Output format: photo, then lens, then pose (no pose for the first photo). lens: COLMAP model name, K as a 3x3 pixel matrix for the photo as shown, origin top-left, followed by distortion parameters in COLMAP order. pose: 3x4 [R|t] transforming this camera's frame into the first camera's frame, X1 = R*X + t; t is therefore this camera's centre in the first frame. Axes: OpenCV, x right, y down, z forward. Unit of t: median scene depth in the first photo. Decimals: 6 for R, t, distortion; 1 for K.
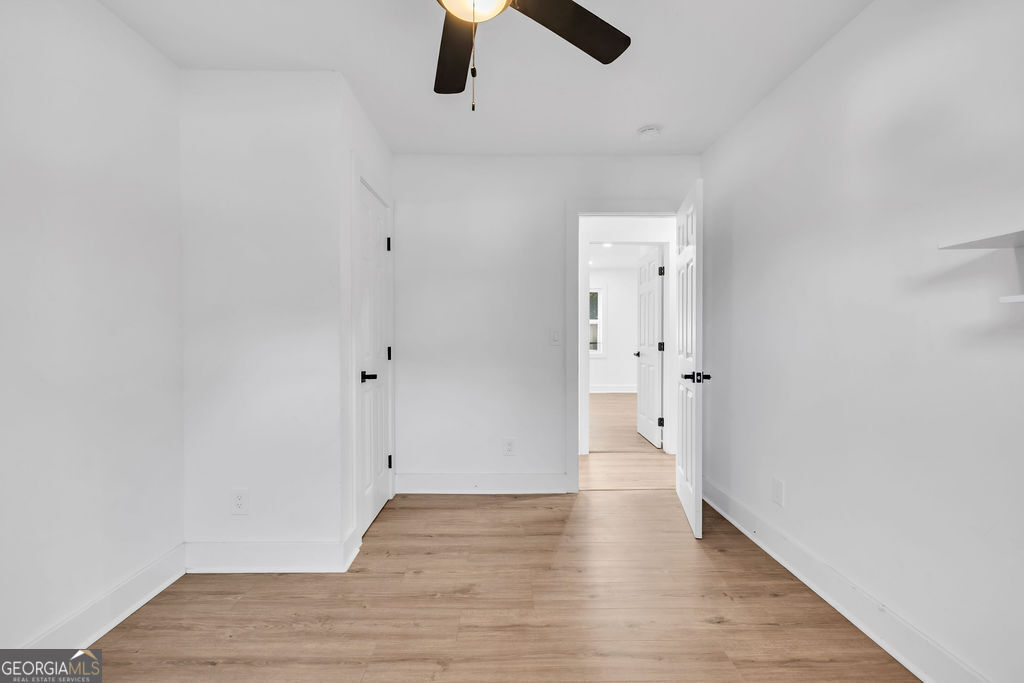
lens RADIAL K [[438.1, 0, 518.3], [0, 438.1, 335.6], [0, 0, 1]] dist [-0.000109, -0.001121]
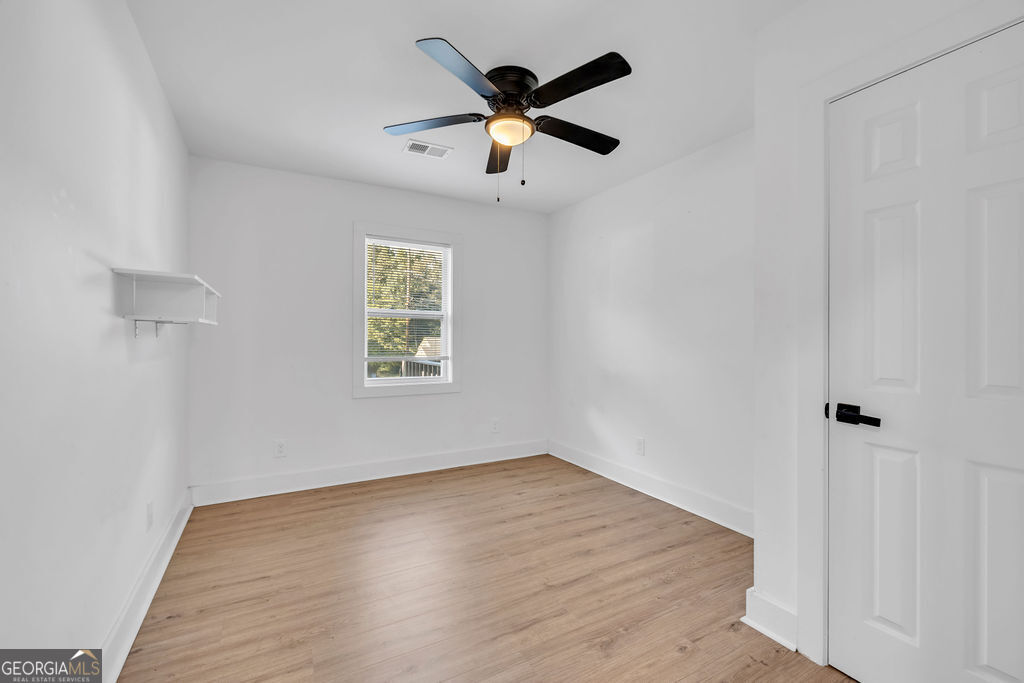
lens RADIAL K [[438.1, 0, 511.5], [0, 438.1, 341.3], [0, 0, 1]] dist [-0.000109, -0.001121]
pose [[-0.889632, -0.004026, -0.456661, 0.485959], [-0.007594, 0.999953, 0.005978, -0.010492], [0.456615, 0.008786, -0.889621, 1.886956]]
